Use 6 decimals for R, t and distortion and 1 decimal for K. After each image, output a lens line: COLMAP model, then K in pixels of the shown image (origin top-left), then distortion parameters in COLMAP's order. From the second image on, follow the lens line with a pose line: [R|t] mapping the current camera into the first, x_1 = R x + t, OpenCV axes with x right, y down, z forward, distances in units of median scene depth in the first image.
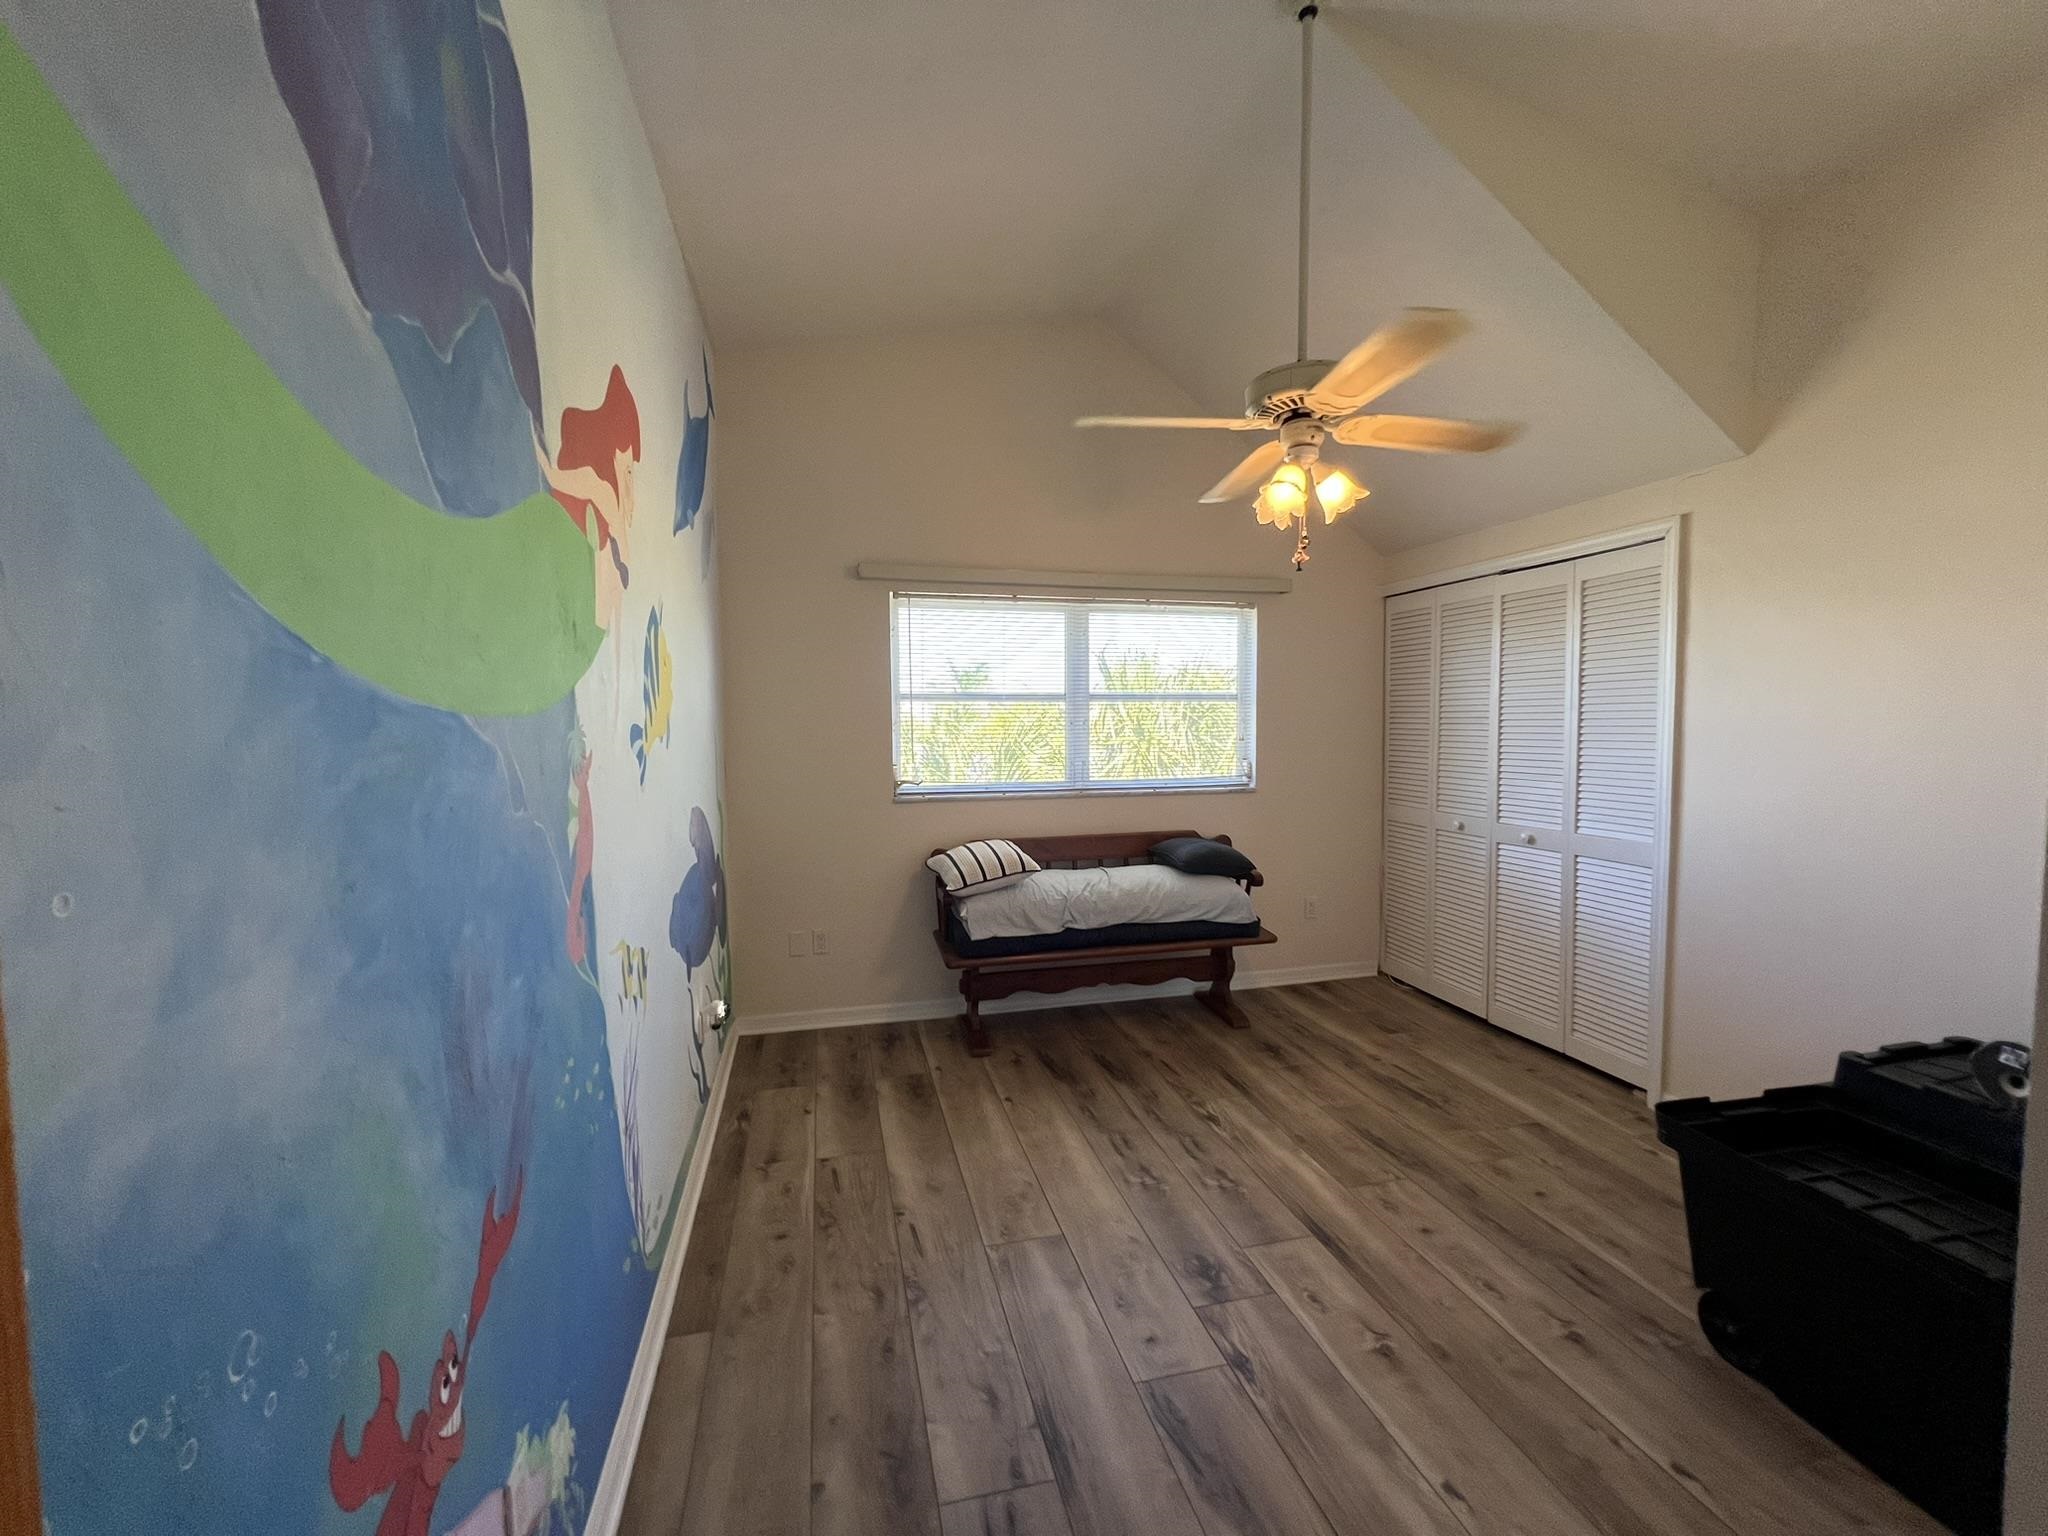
lens RADIAL K [[821.5, 0, 1021.9], [0, 821.5, 763.0], [0, 0, 1]] dist [-0.001221, 0.000118]
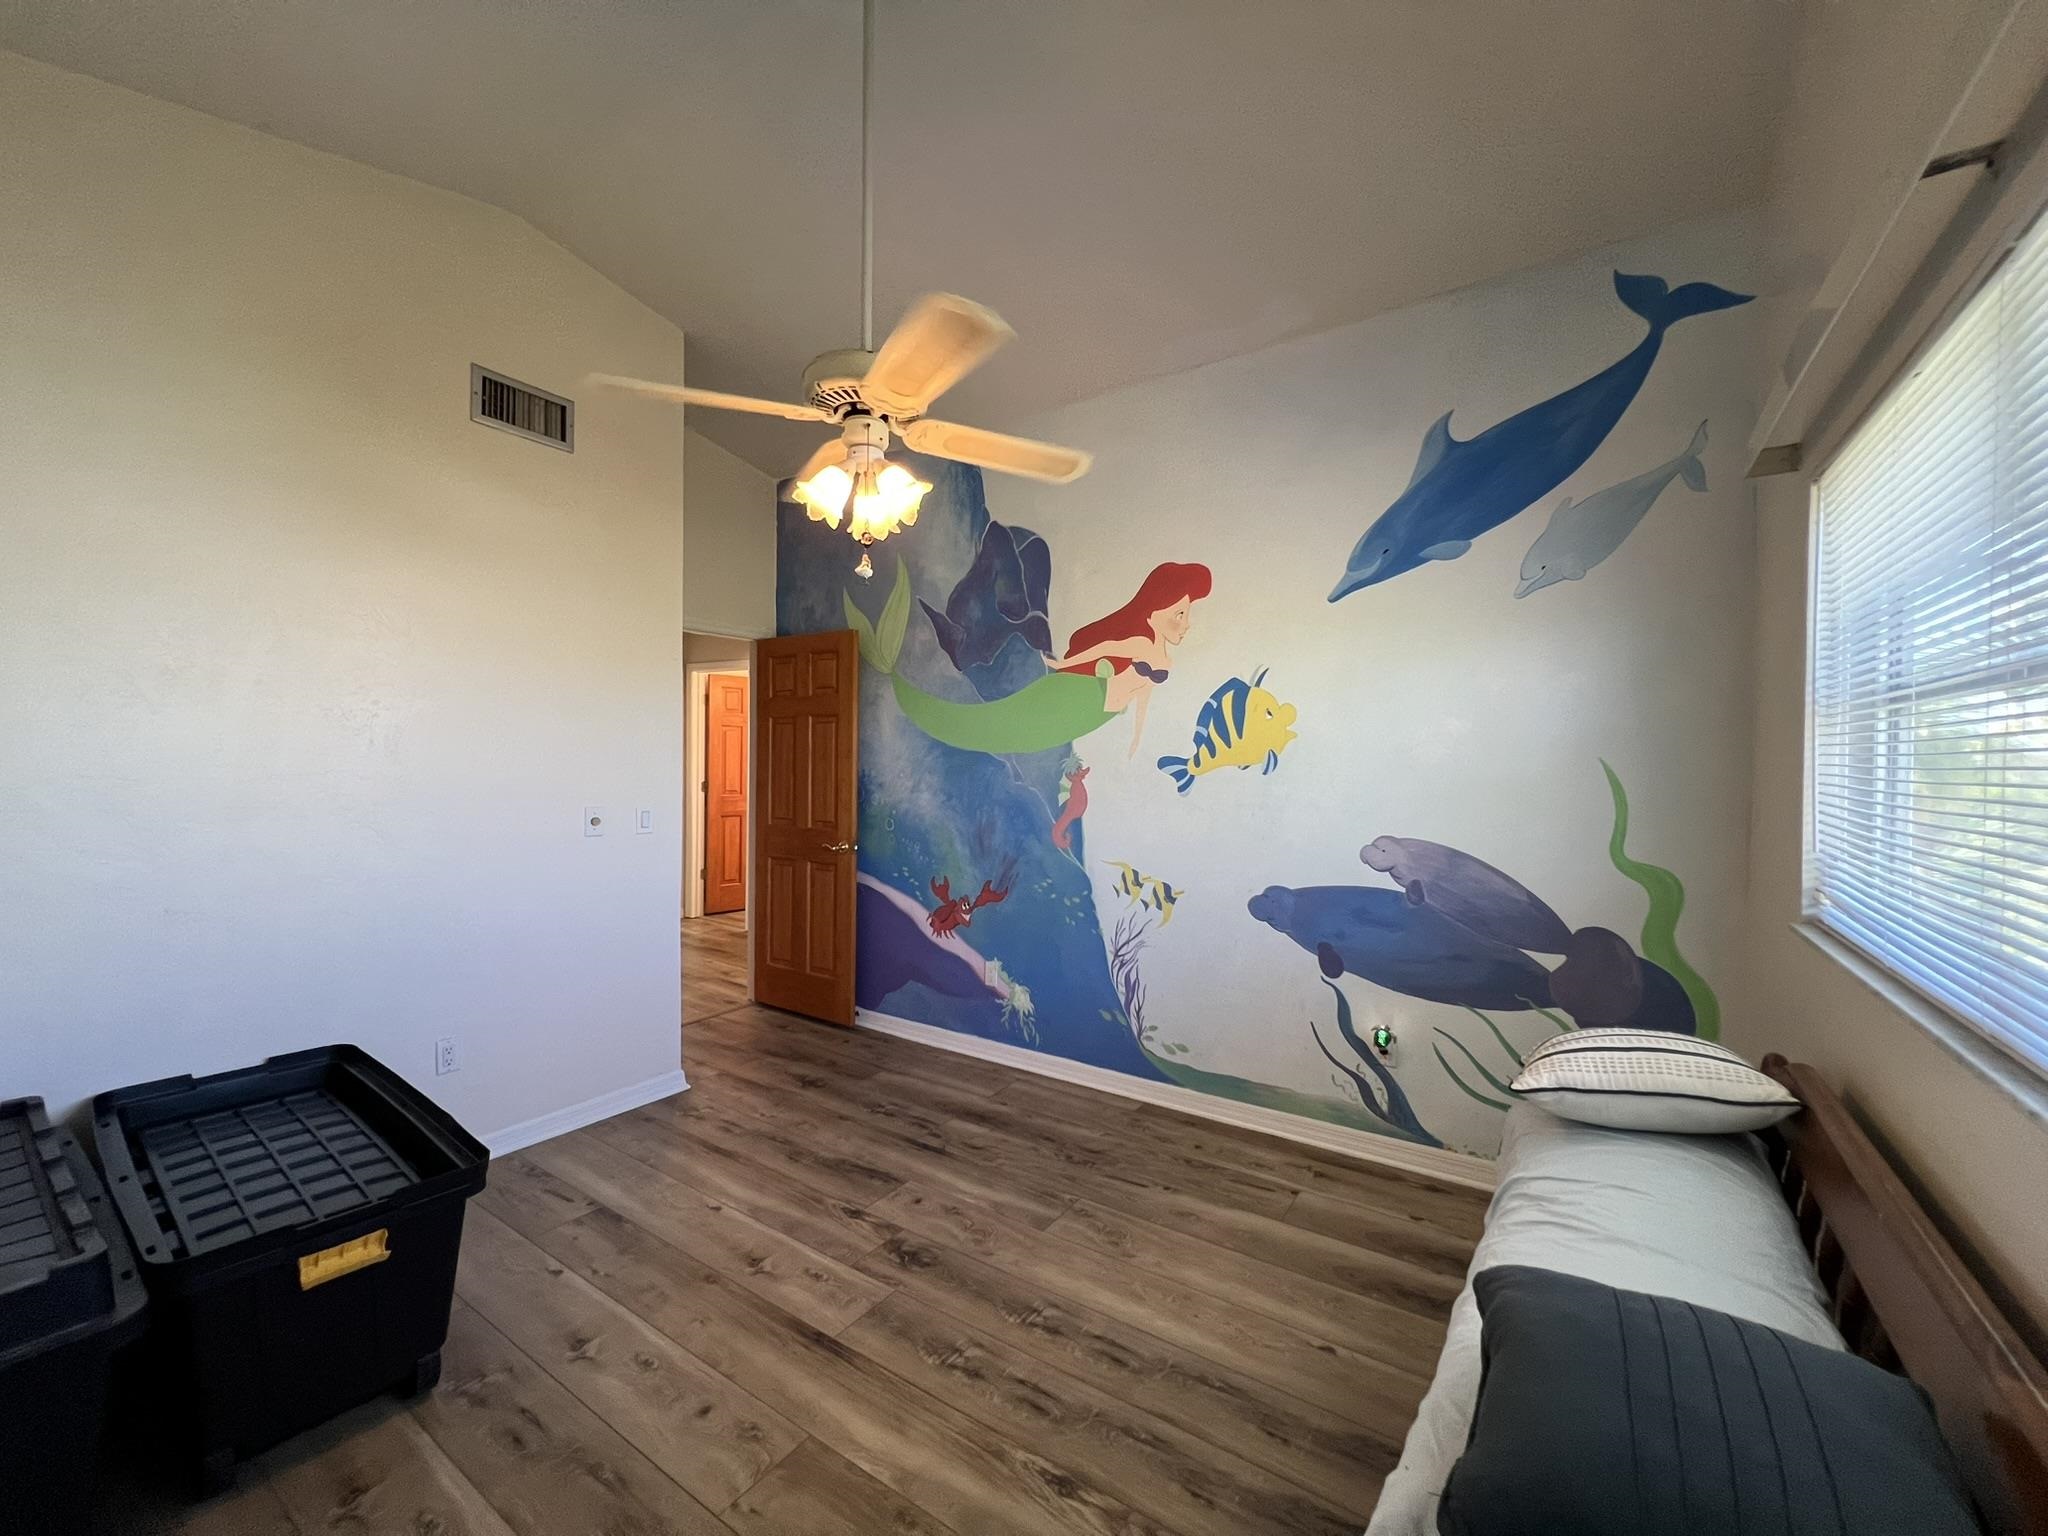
lens RADIAL K [[821.5, 0, 1021.9], [0, 821.5, 766.6], [0, 0, 1]] dist [-0.001221, 0.000118]
pose [[-0.743399, 0.008061, -0.668800, 0.811197], [-0.036004, 0.997995, 0.052048, -0.089814], [0.667879, 0.062773, -0.741618, 1.798737]]
